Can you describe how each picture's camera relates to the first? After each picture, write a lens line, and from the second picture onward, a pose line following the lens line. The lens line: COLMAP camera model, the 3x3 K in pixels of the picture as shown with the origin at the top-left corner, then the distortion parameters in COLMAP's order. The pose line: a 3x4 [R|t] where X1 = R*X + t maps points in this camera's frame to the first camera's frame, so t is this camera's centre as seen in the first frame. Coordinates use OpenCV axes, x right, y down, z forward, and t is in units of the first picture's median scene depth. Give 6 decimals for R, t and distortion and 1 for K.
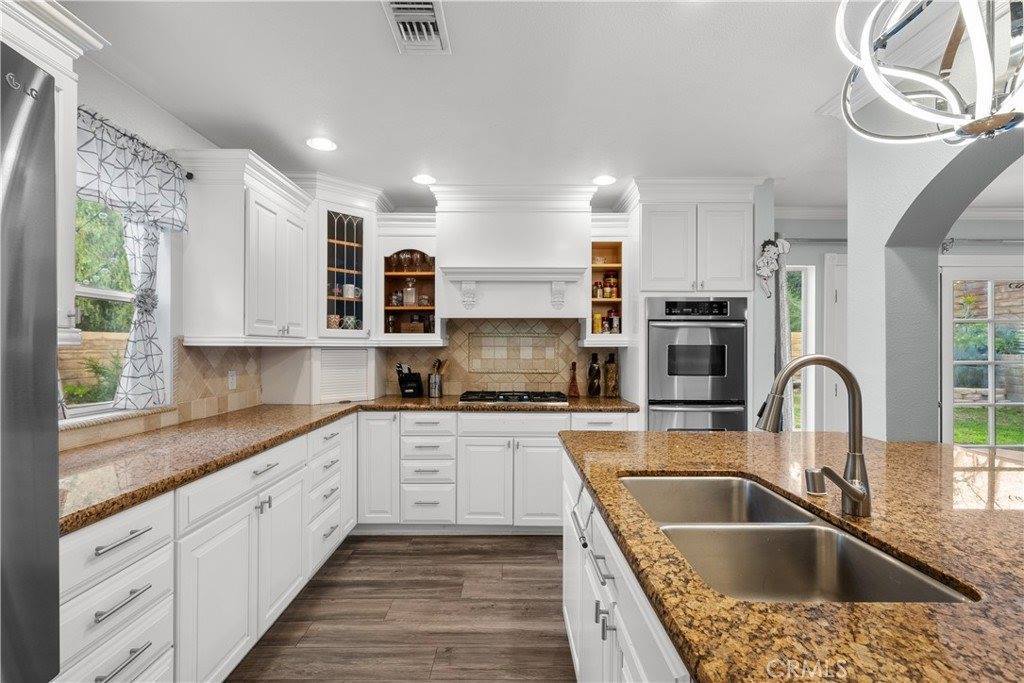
lens RADIAL K [[458.1, 0, 512.9], [0, 458.1, 333.3], [0, 0, 1]] dist [-0.000047, -0.000527]
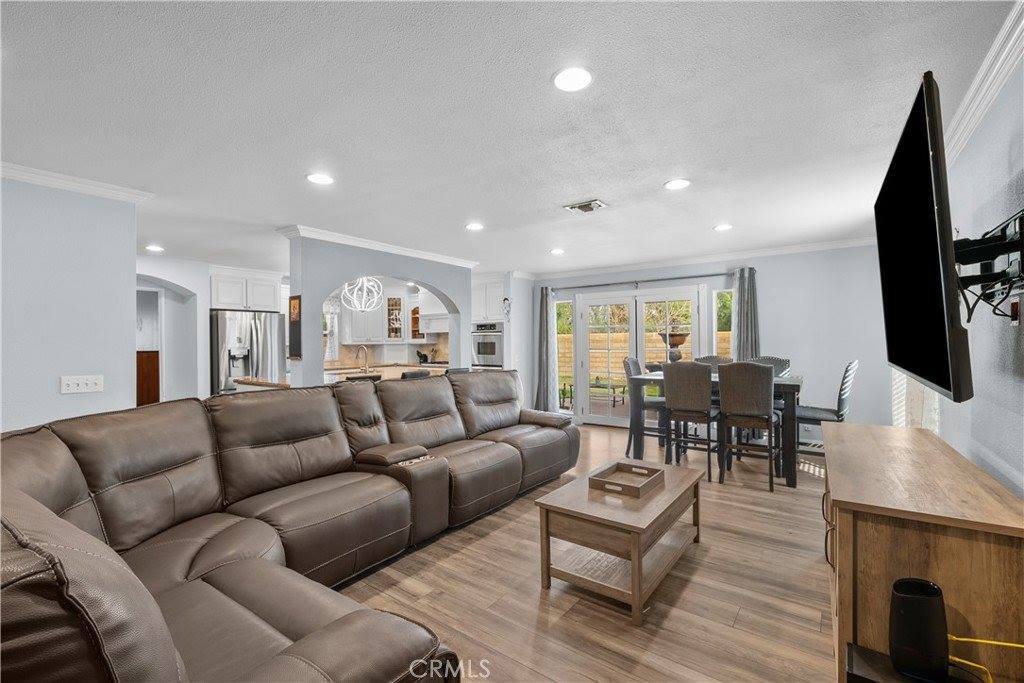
lens RADIAL K [[458.1, 0, 512.9], [0, 458.1, 333.3], [0, 0, 1]] dist [-0.000047, -0.000527]
pose [[0.809085, -0.023014, -0.587241, 1.944518], [0.032166, 0.999469, 0.005147, -0.029092], [0.586811, -0.023053, 0.809396, -0.896167]]
